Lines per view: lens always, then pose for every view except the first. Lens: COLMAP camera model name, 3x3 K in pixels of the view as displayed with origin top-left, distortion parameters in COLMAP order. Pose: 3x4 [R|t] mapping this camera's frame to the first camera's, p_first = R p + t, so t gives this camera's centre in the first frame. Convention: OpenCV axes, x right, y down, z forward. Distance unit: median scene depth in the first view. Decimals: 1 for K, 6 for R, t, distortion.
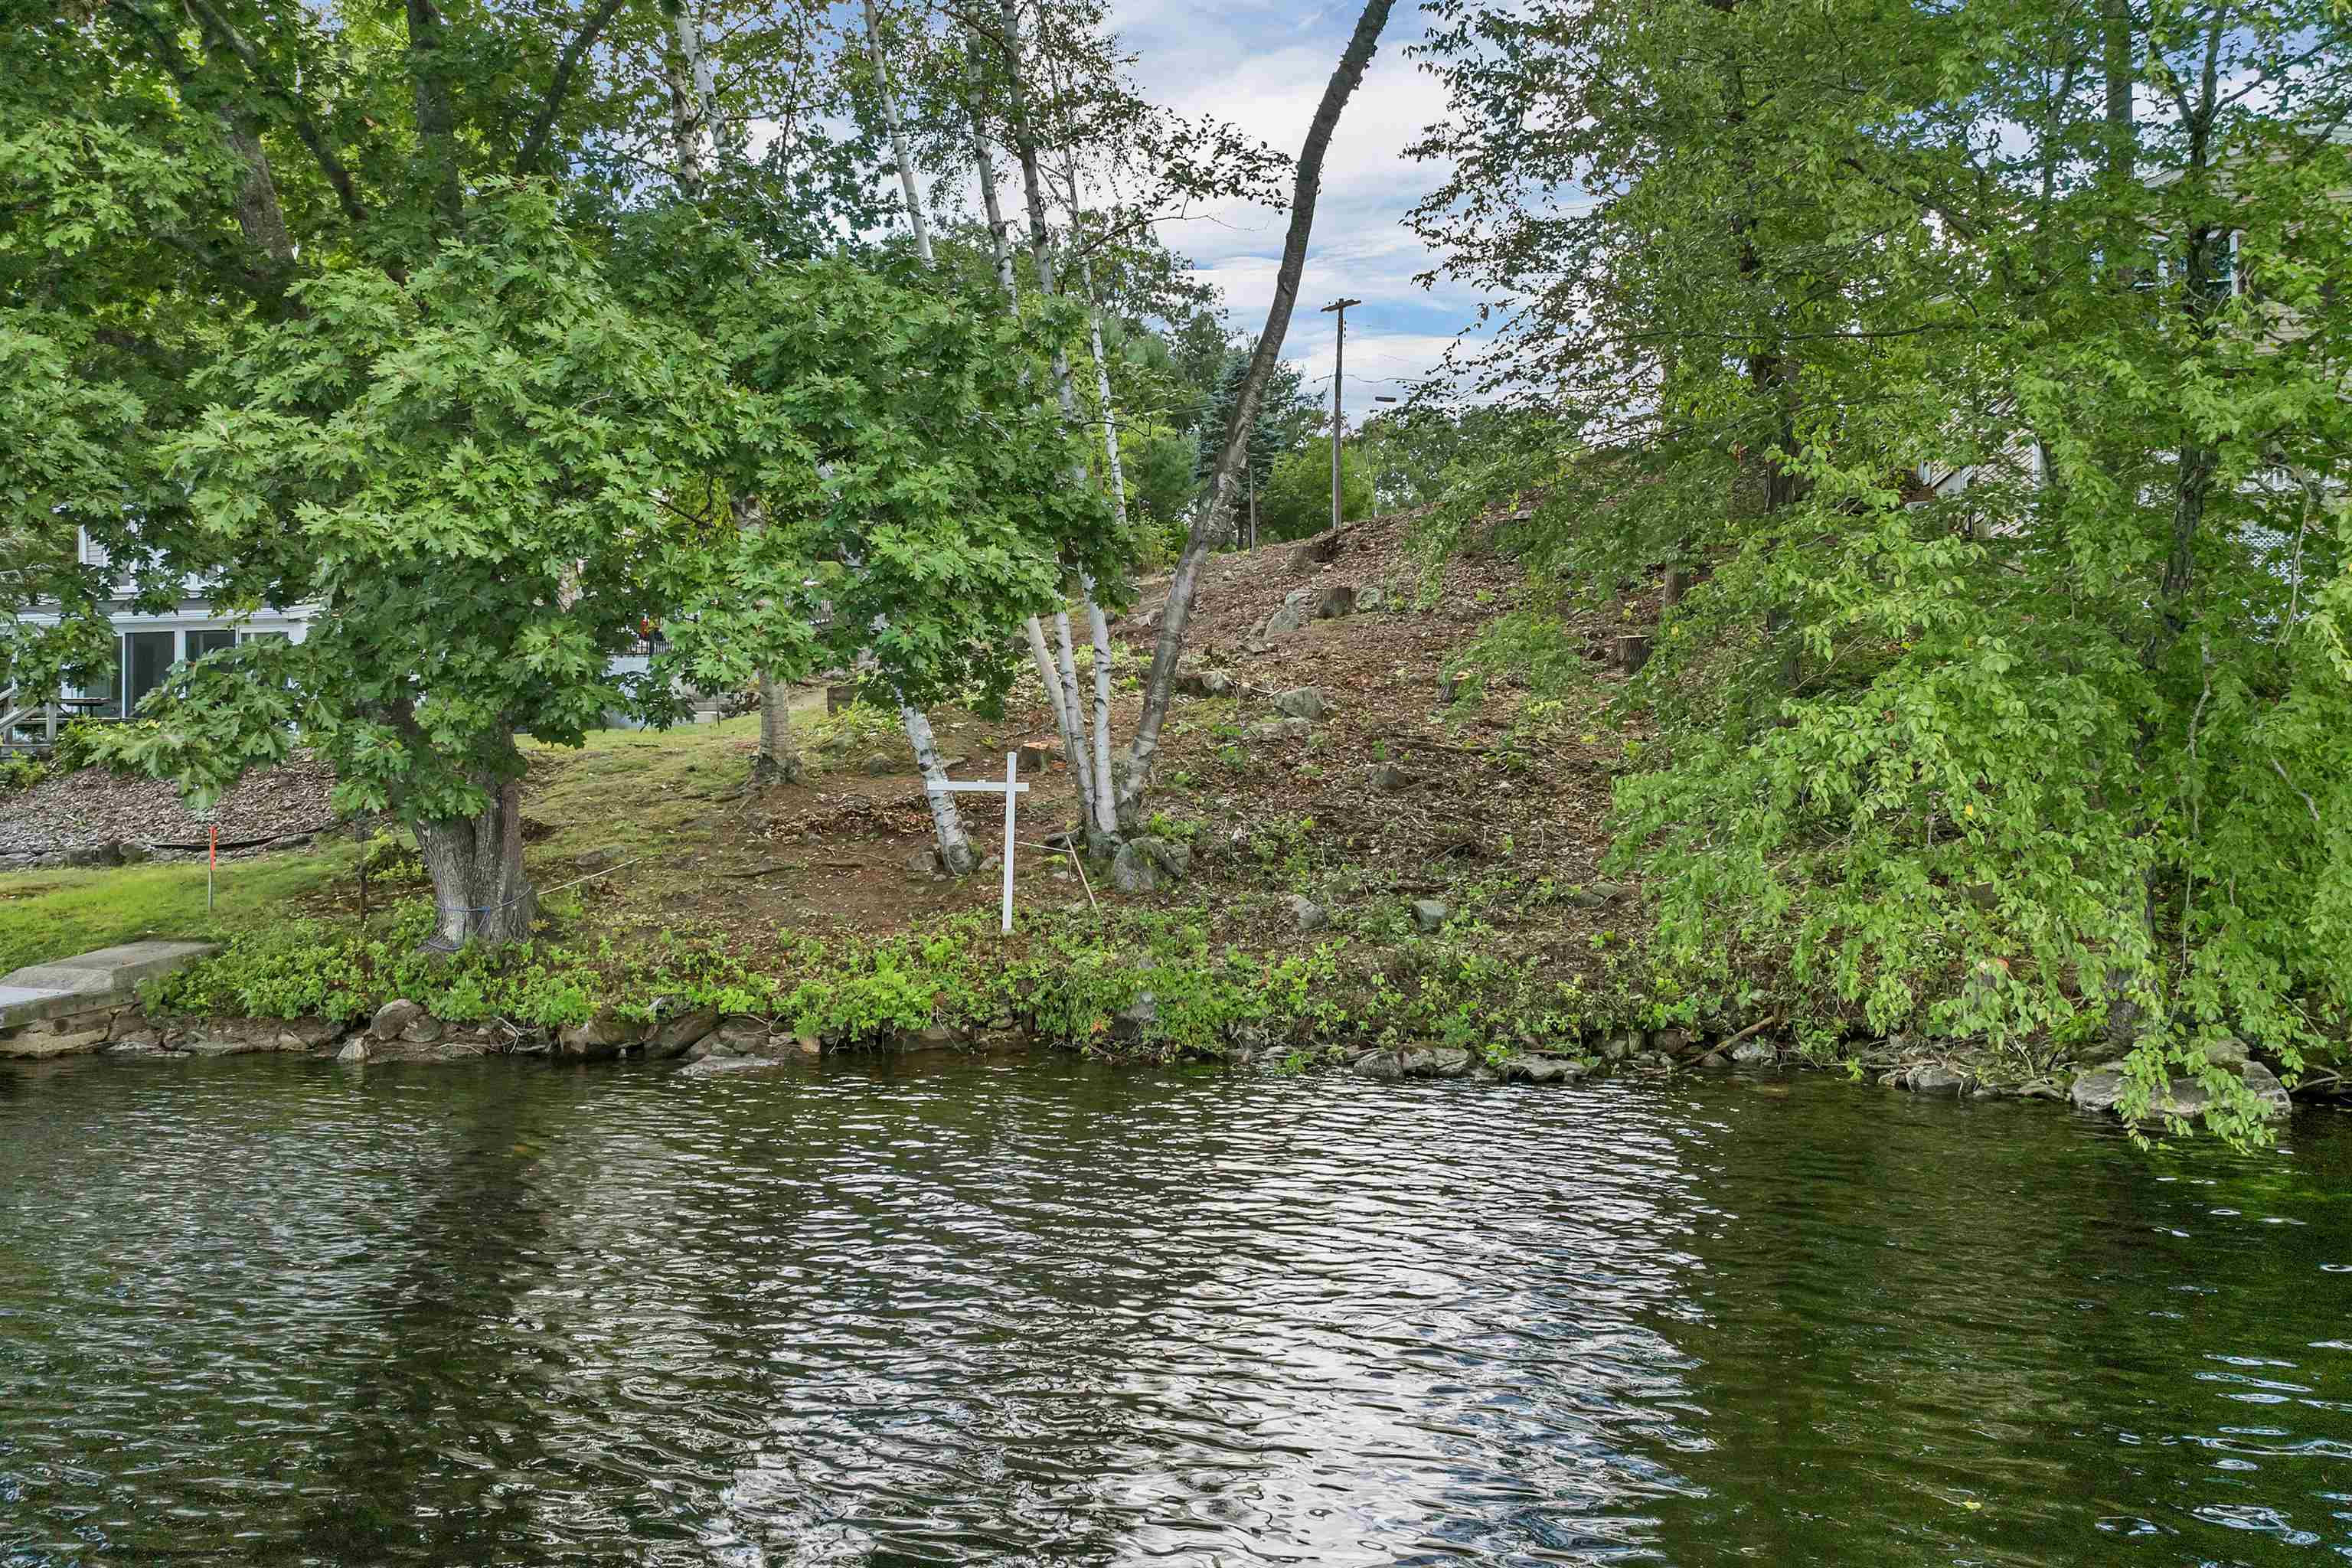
lens RADIAL K [[1690.8, 0, 1176.3], [0, 1690.8, 786.8], [0, 0, 1]] dist [-0.012589, -0.005077]
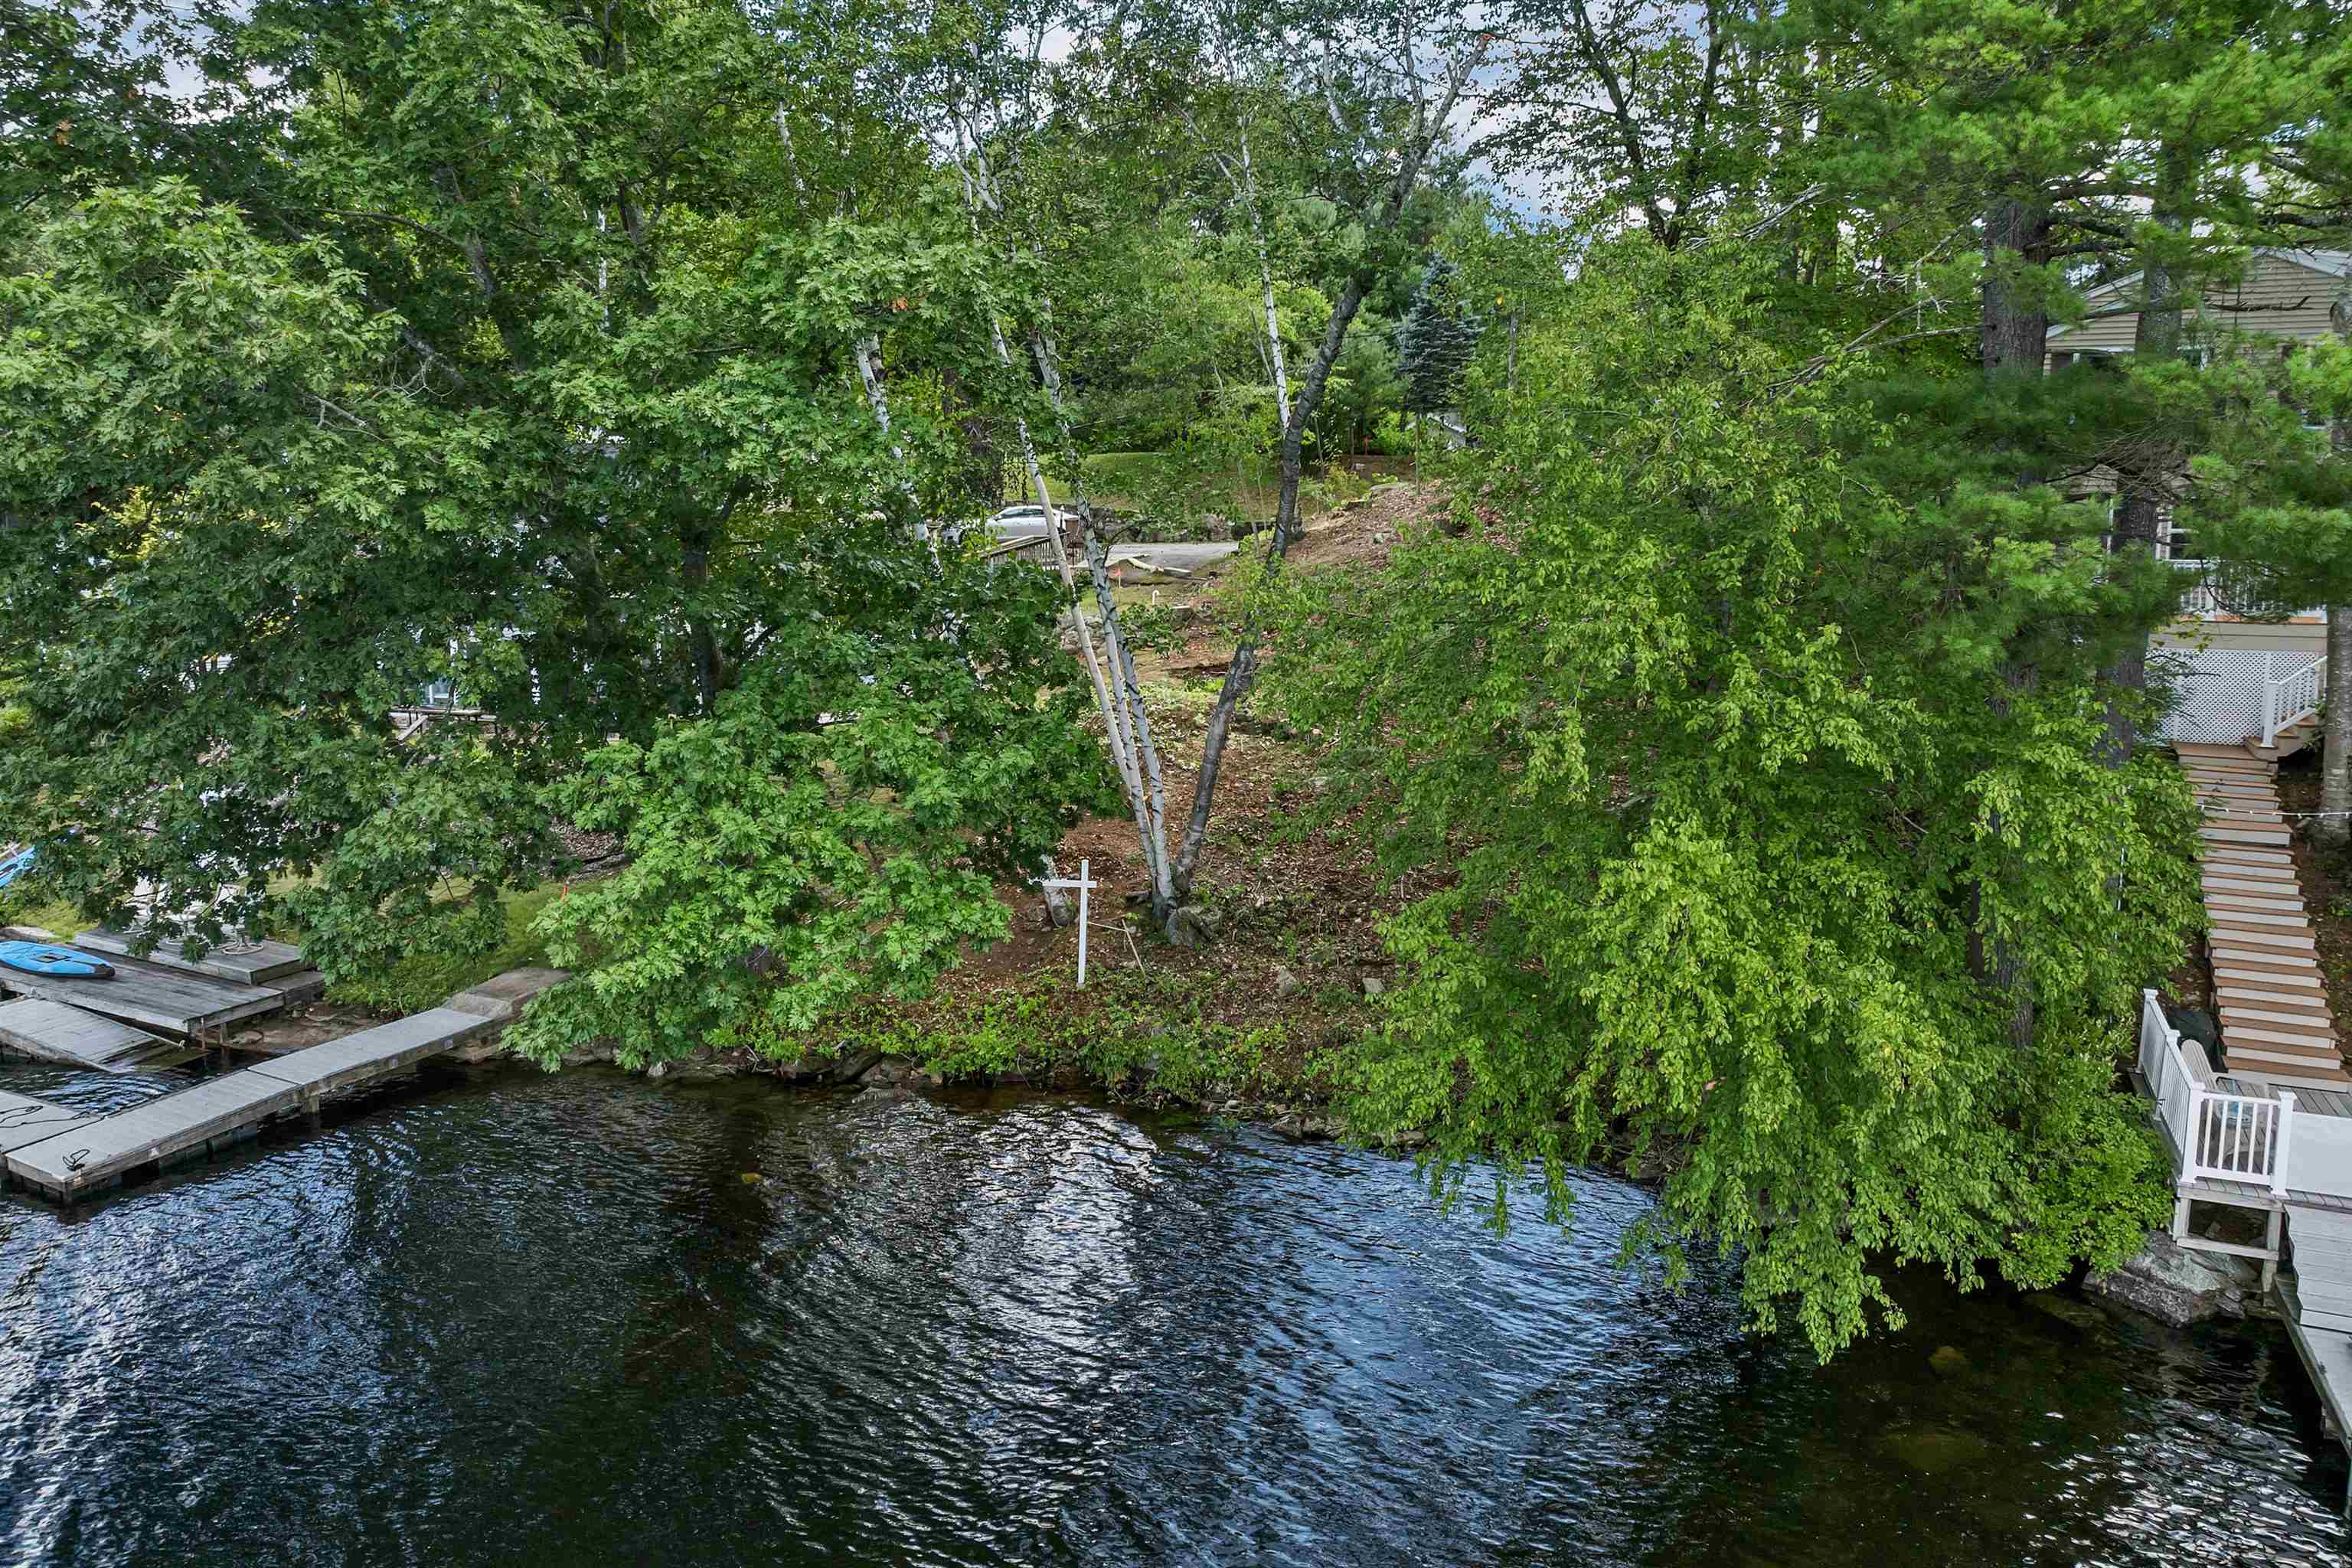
lens RADIAL K [[1625.1, 0, 1176.4], [0, 1625.1, 781.2], [0, 0, 1]] dist [0.008776, 0.005951]
pose [[0.985494, 0.023853, -0.168027, 0.235181], [-0.000526, 0.990499, 0.137522, -0.311536], [0.169710, -0.135438, 0.976143, -0.361161]]
